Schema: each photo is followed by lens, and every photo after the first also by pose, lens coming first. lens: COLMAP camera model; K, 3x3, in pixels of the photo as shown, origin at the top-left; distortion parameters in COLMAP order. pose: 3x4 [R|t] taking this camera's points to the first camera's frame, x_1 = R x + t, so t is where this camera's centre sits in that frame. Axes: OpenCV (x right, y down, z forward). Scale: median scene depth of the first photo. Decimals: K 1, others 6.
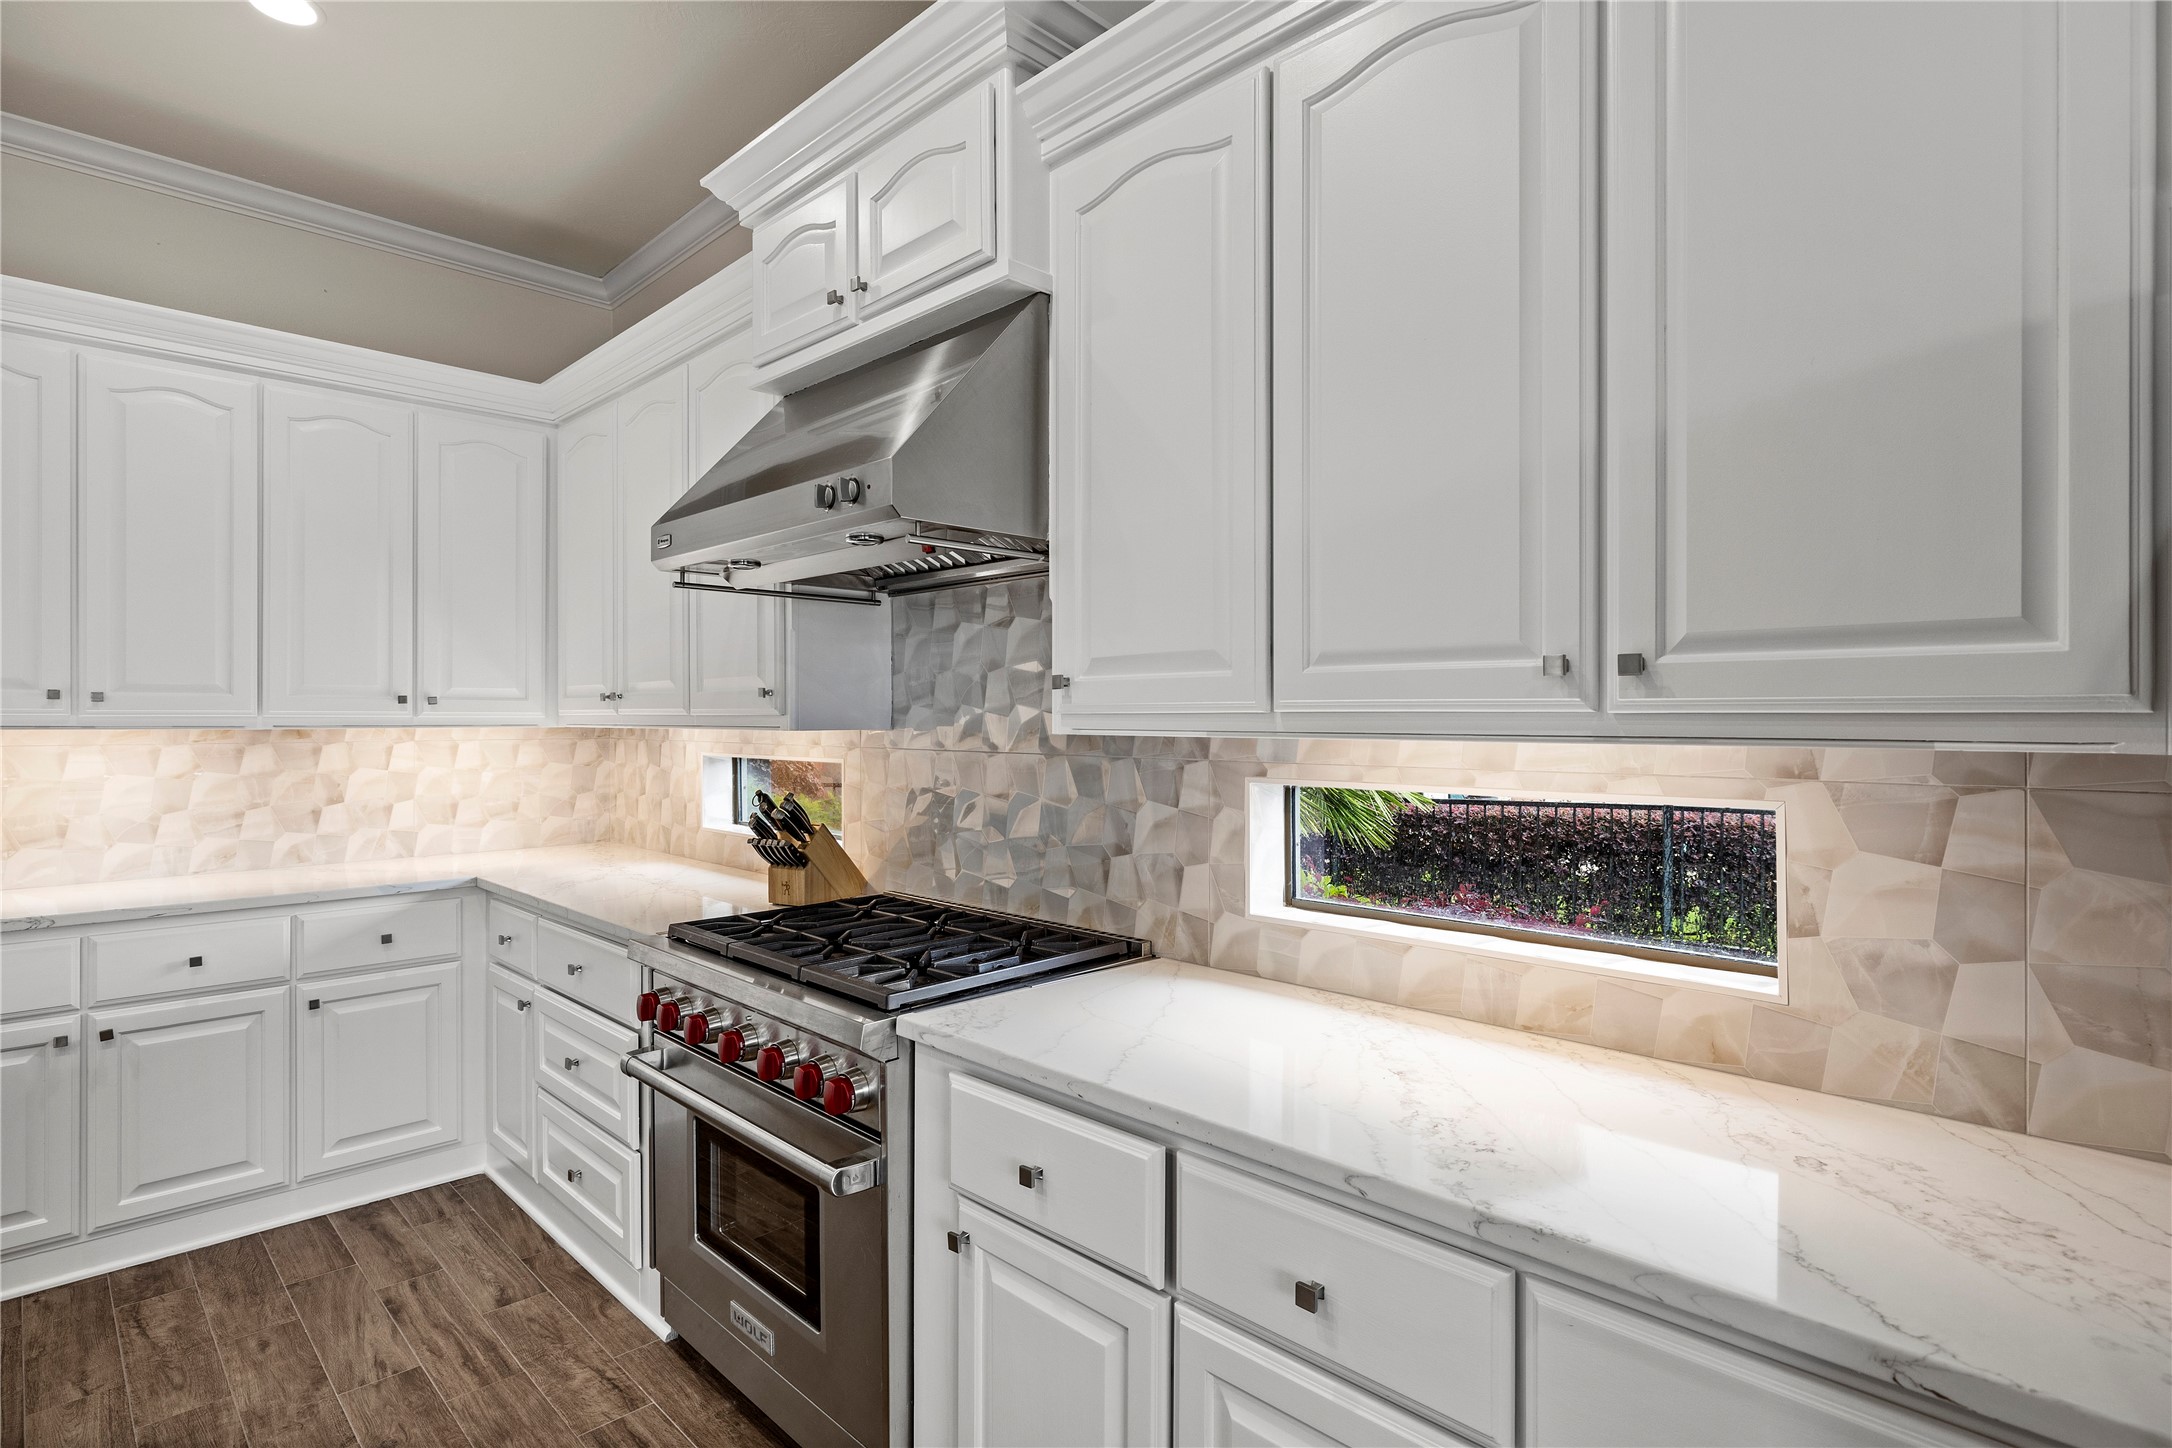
lens RADIAL K [[1087.1, 0, 1086.0], [0, 1087.1, 724.0], [0, 0, 1]] dist [0.000997, 0.000221]
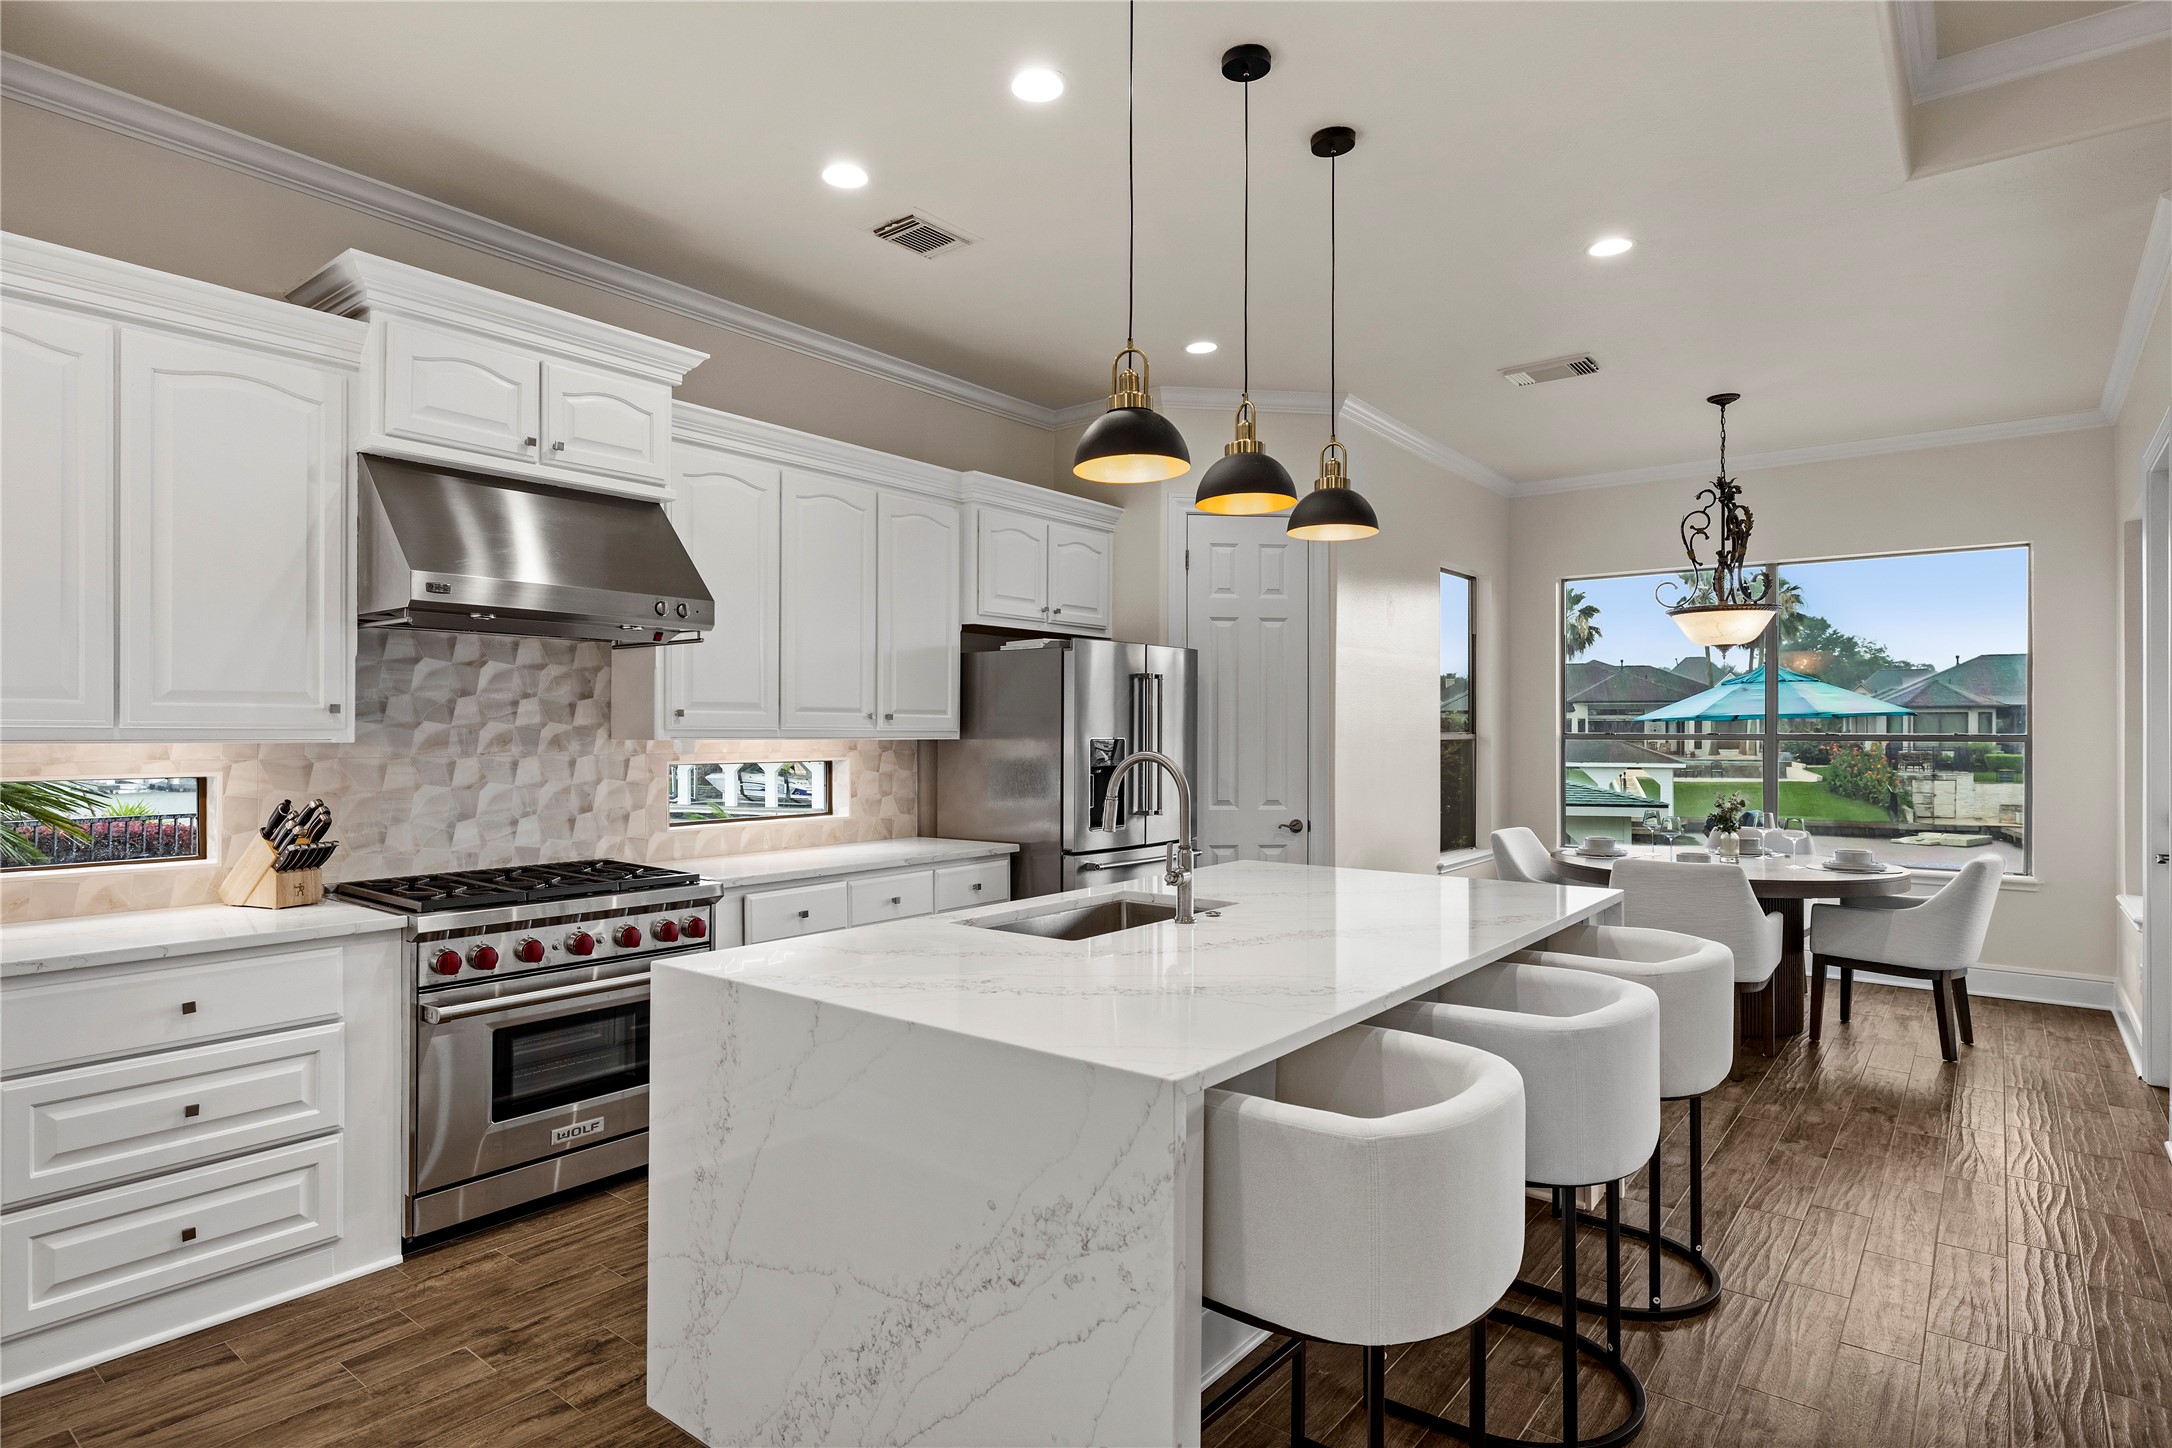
lens RADIAL K [[1147.5, 0, 1081.5], [0, 1147.5, 730.3], [0, 0, 1]] dist [0.001506, -0.000374]
pose [[-0.117530, 0.002375, 0.993066, -1.797368], [0.003359, 0.999992, -0.001994, -0.001433], [-0.993064, 0.003102, -0.117537, 0.438408]]
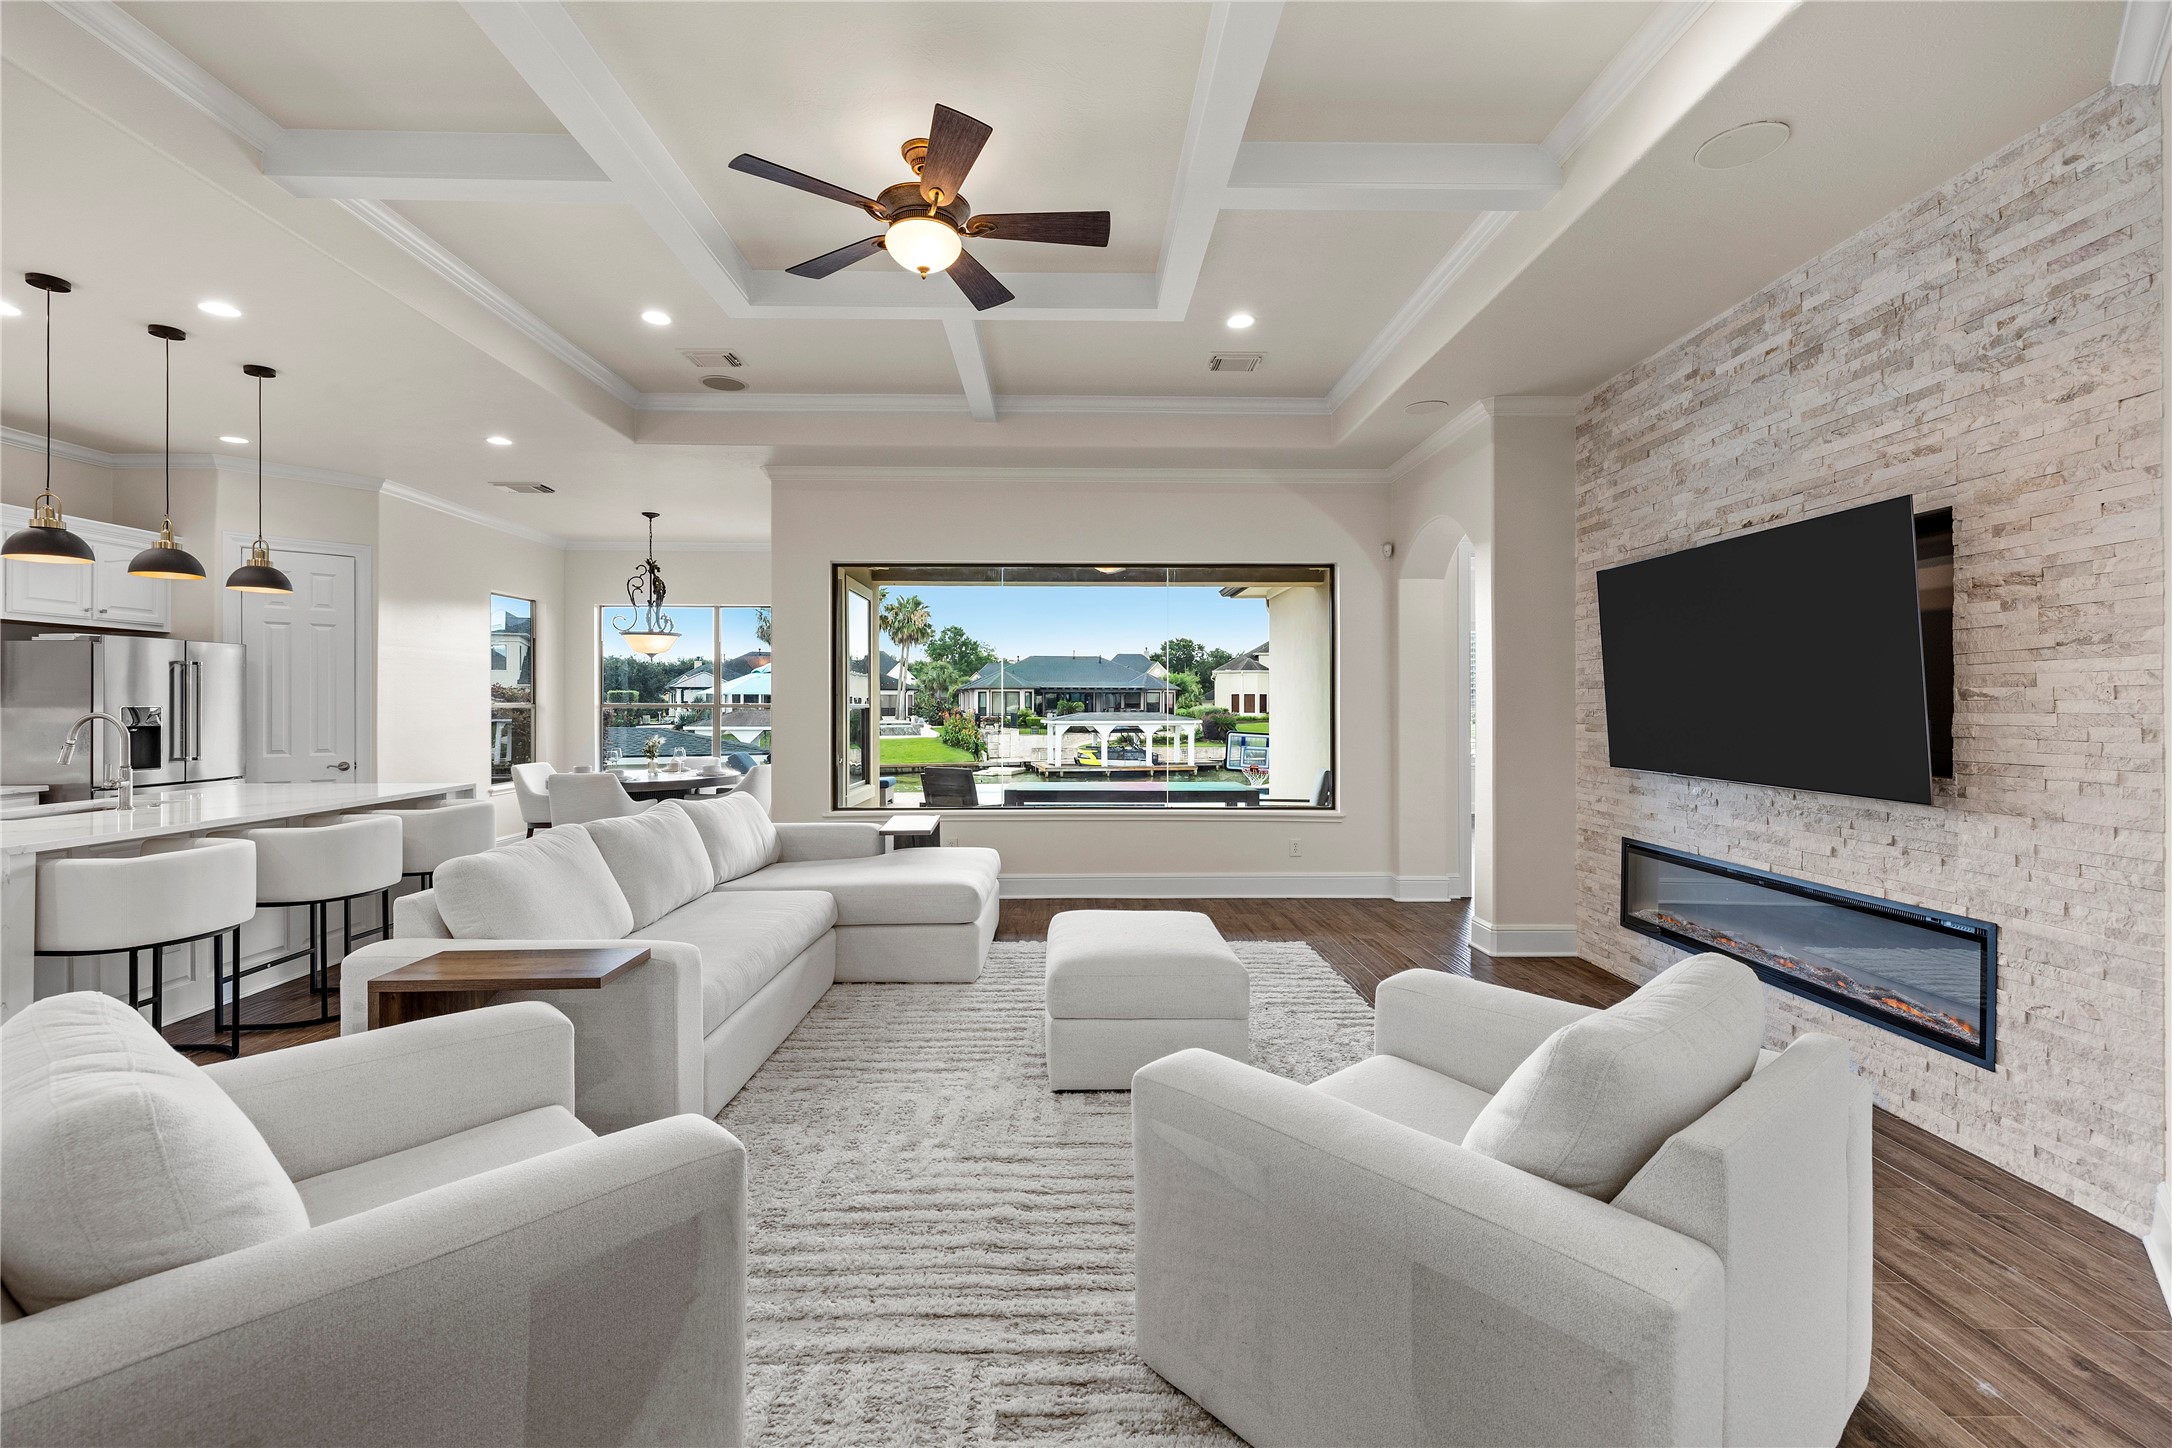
lens RADIAL K [[925.5, 0, 1085.3], [0, 925.5, 709.1], [0, 0, 1]] dist [0.000392, 0.000301]
pose [[-0.726299, -0.001980, 0.687376, -3.127953], [0.004225, 0.999964, 0.007345, 0.008364], [-0.687366, 0.008239, -0.726264, 0.206865]]
